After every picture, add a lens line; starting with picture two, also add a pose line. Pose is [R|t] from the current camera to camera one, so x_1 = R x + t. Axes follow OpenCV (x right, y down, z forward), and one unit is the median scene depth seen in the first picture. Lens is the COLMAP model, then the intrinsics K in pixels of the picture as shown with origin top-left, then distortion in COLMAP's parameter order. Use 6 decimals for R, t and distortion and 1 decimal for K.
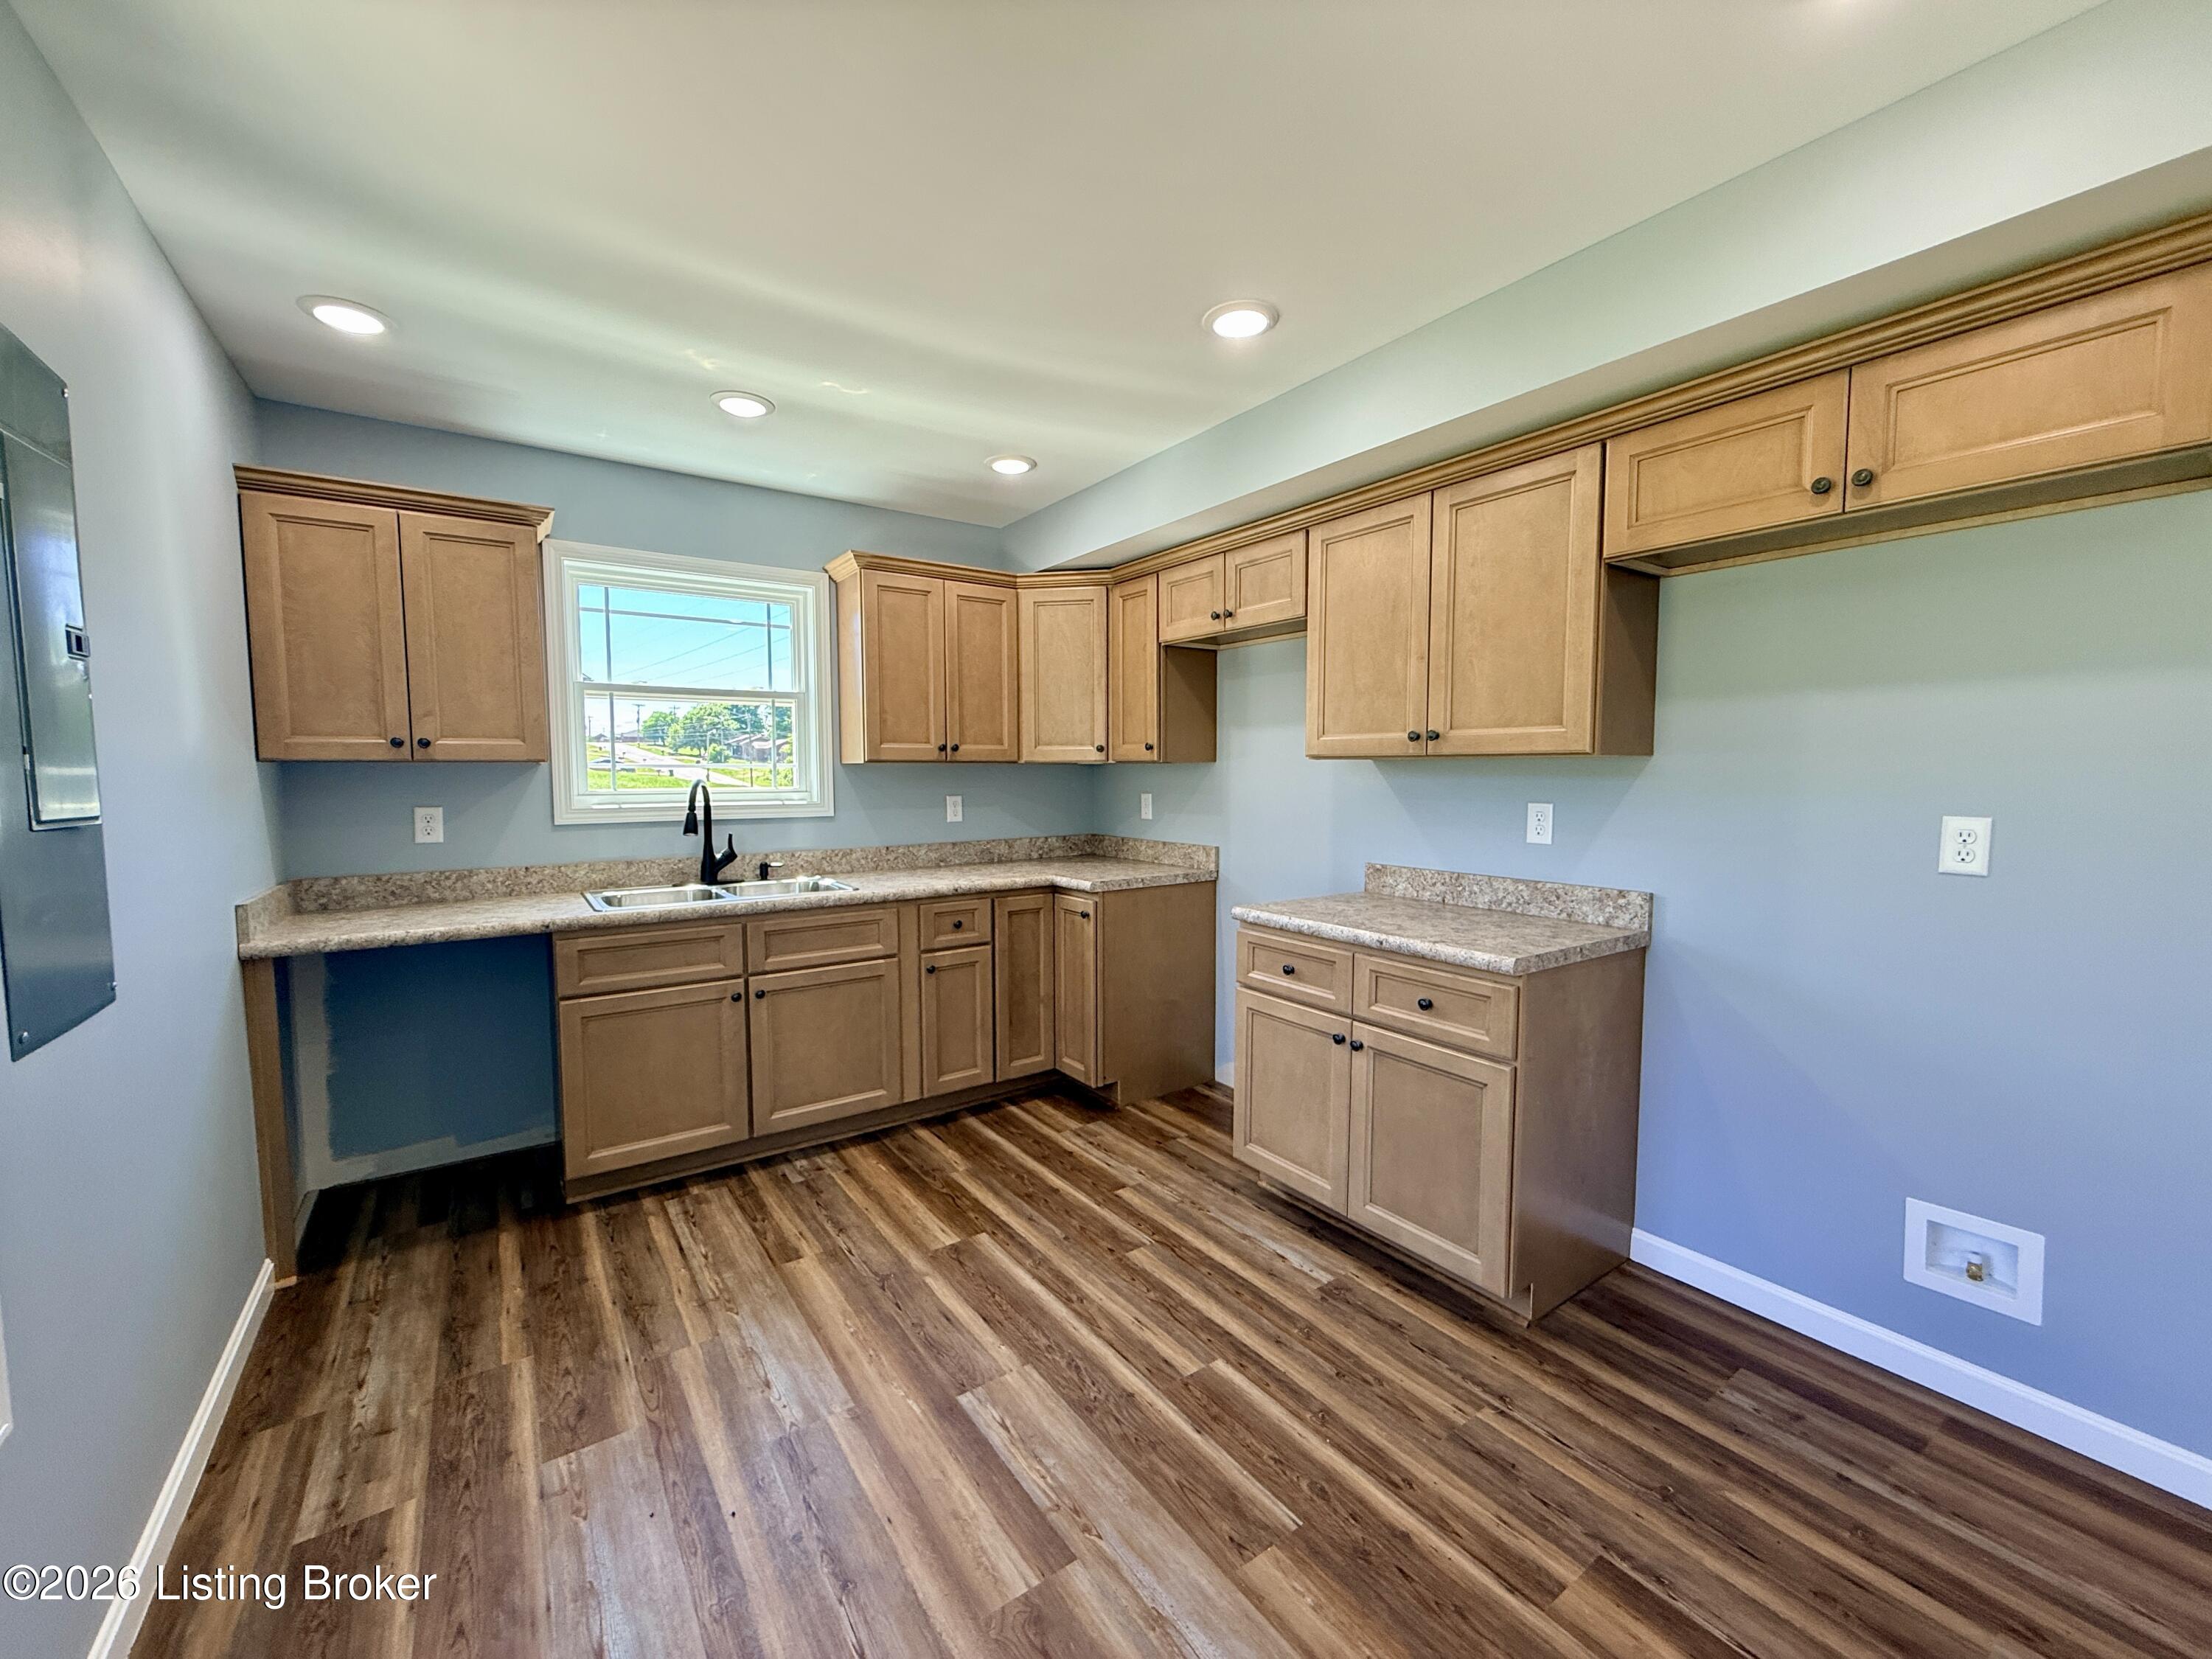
lens RADIAL K [[879.5, 0, 1089.0], [0, 879.5, 829.8], [0, 0, 1]] dist [-0.001525, 0.000910]
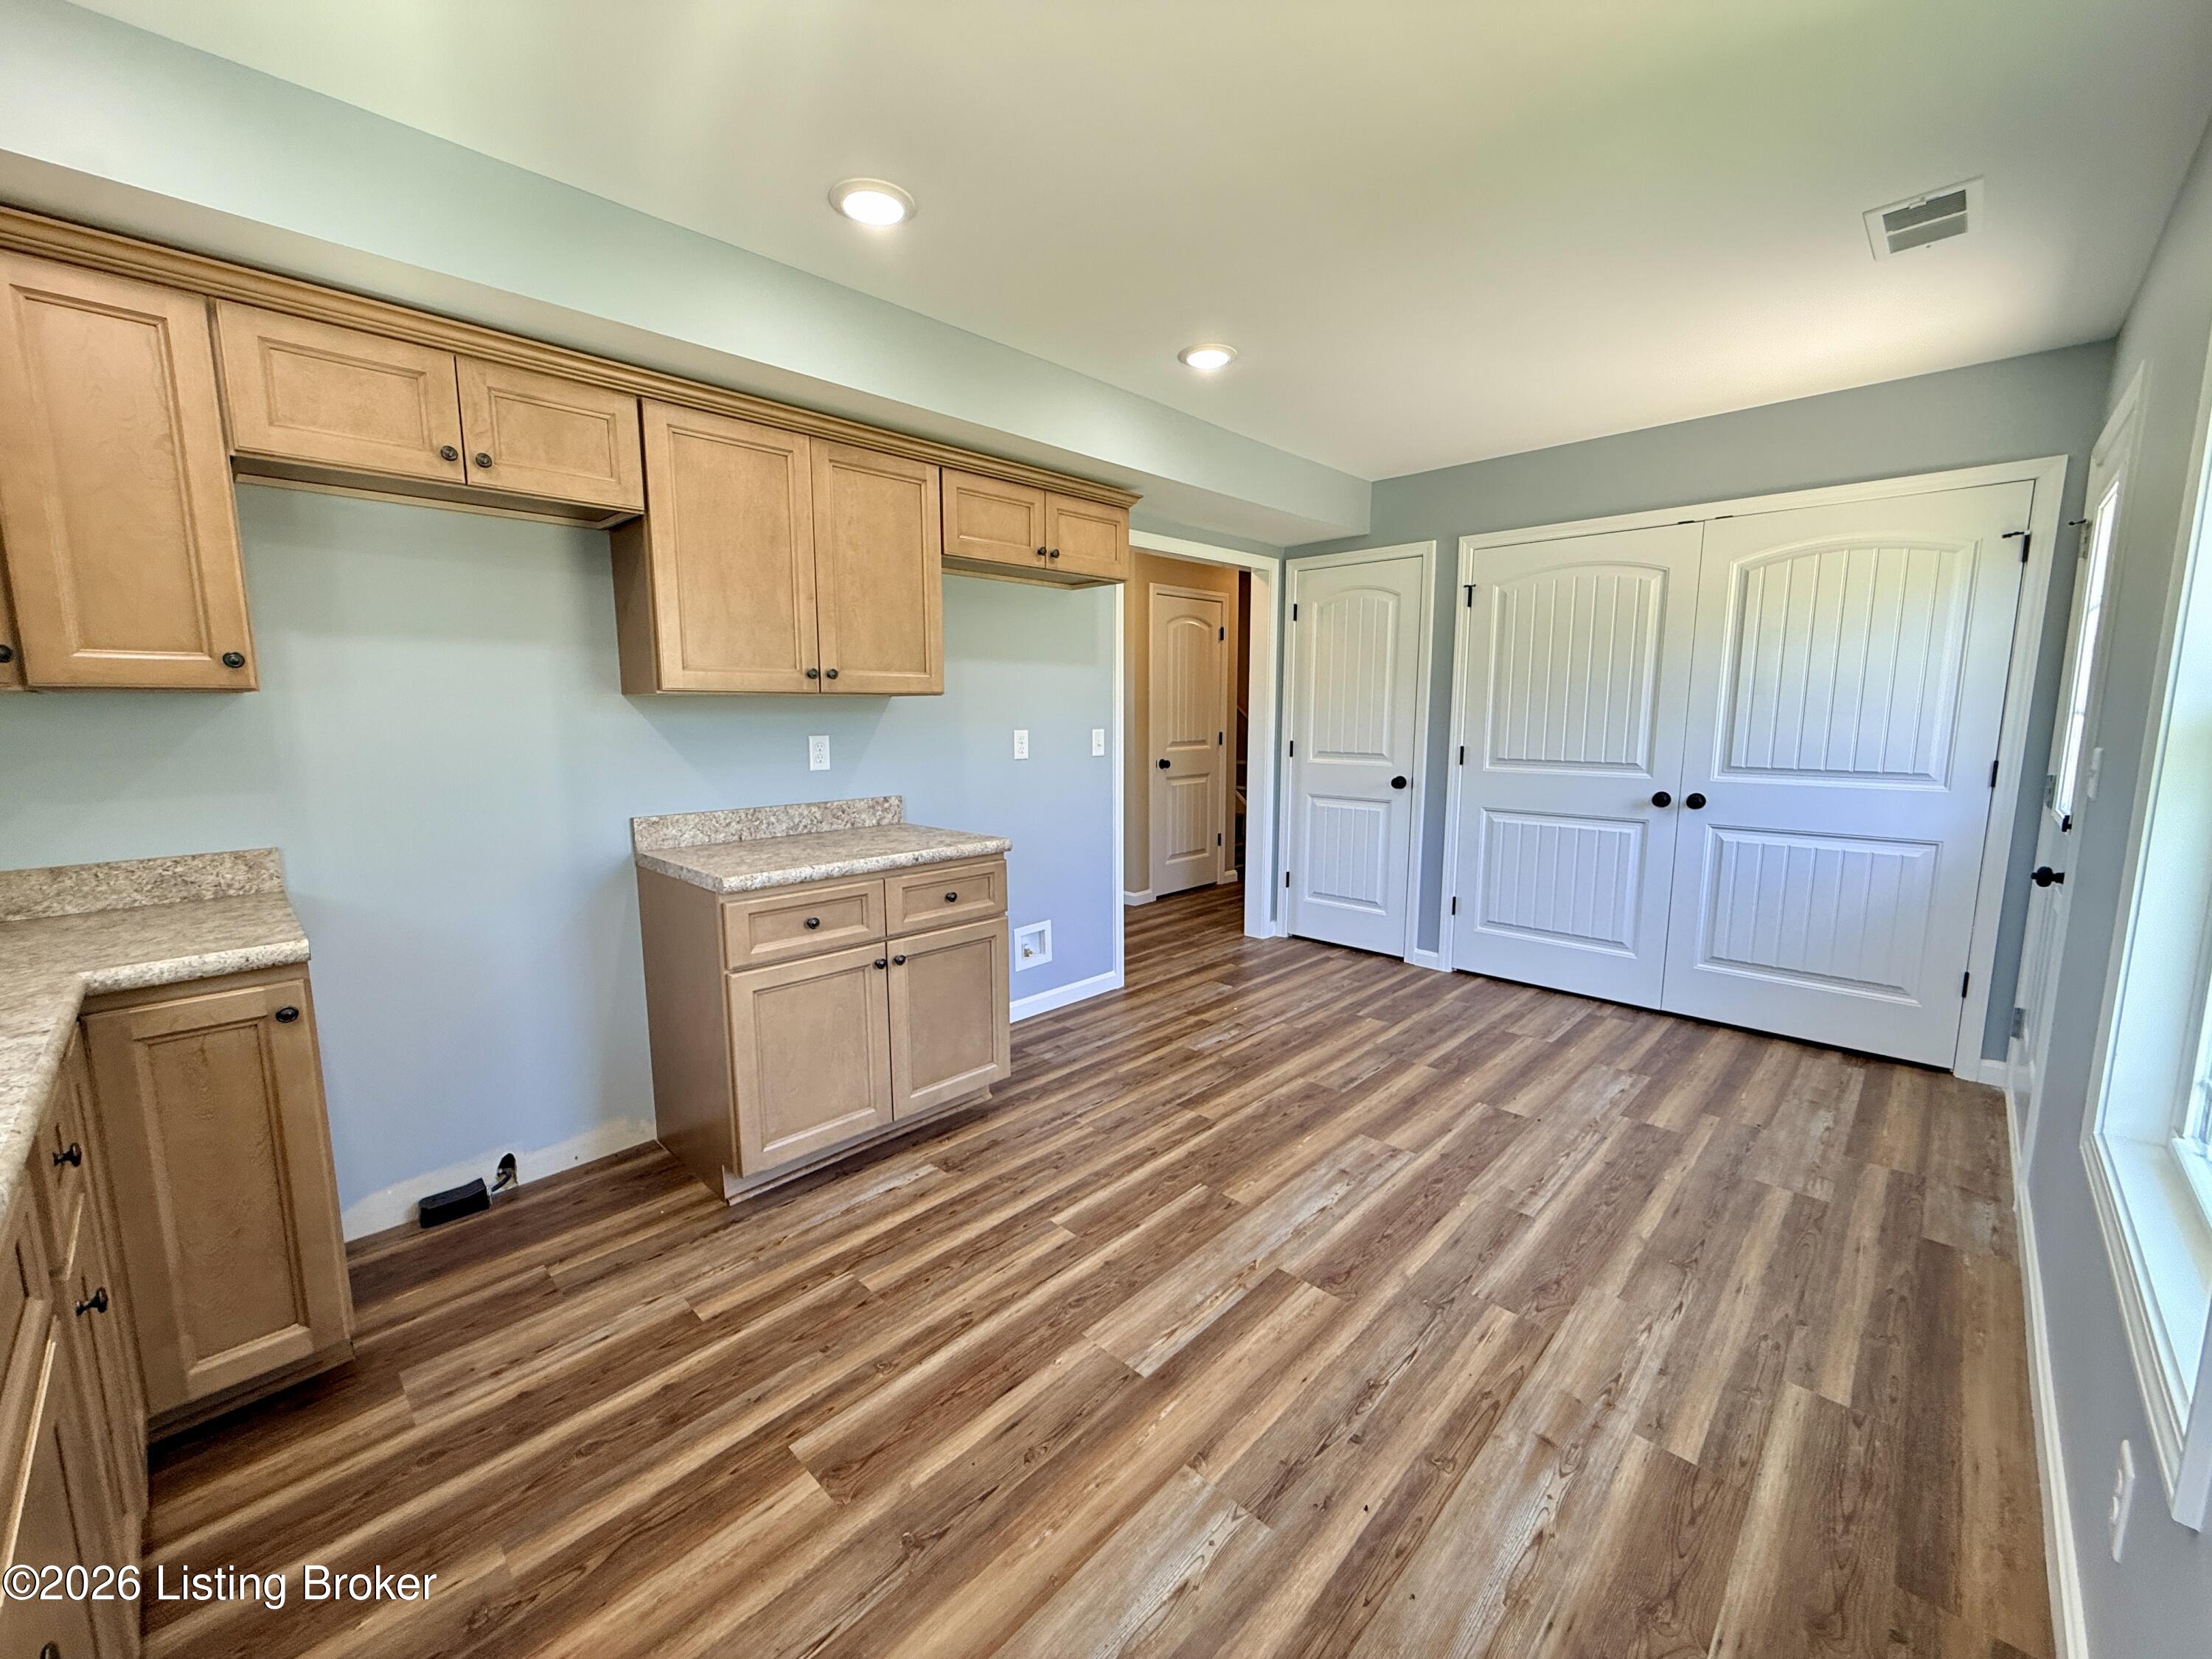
lens RADIAL K [[879.5, 0, 1116.7], [0, 879.5, 832.3], [0, 0, 1]] dist [-0.001525, 0.000910]
pose [[-0.207930, -0.135395, 0.968728, -0.786724], [0.071616, 0.985608, 0.153126, -0.059238], [-0.975518, 0.101216, -0.195241, 0.932698]]
